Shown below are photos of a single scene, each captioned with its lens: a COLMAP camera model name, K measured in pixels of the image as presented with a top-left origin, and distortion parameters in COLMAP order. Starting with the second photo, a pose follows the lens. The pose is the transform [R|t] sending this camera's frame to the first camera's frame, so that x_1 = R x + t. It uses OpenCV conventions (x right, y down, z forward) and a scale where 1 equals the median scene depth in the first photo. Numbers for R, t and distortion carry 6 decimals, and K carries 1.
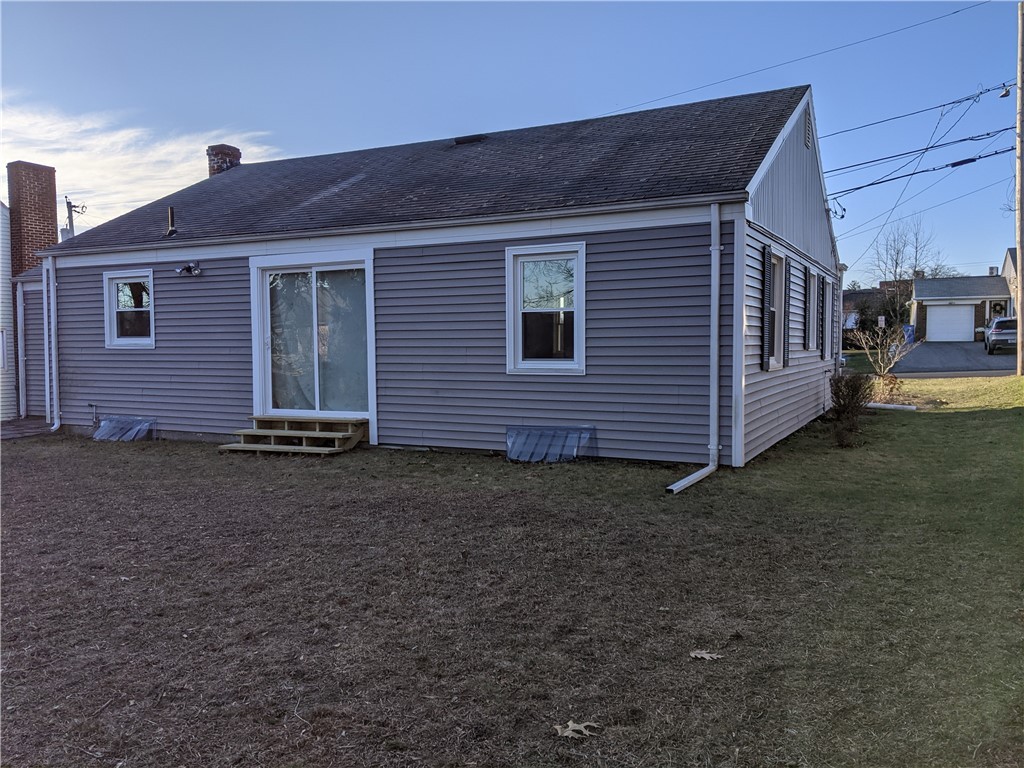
lens RADIAL K [[811.8, 0, 512.0], [0, 811.8, 384.0], [0, 0, 1]] dist [0.097873, -0.181738]
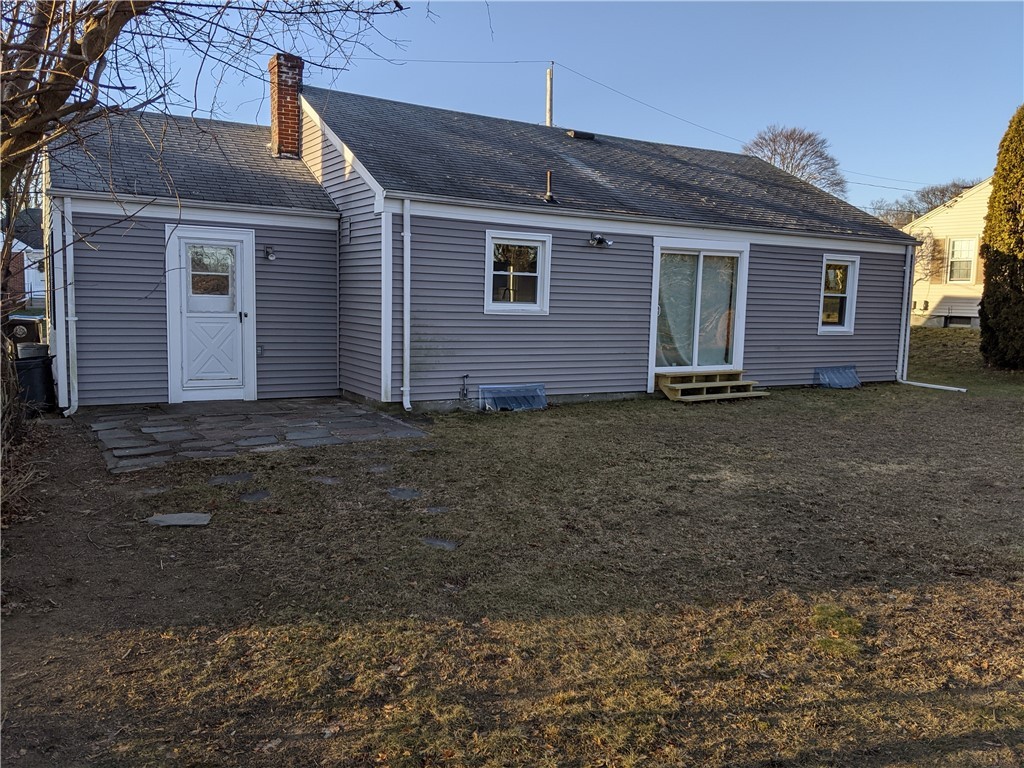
lens RADIAL K [[811.8, 0, 512.0], [0, 811.8, 384.0], [0, 0, 1]] dist [0.097873, -0.181738]
pose [[0.541720, -0.069093, 0.837715, -1.453435], [0.011199, 0.997121, 0.074998, -0.037894], [-0.840485, -0.031247, 0.540934, 0.558215]]
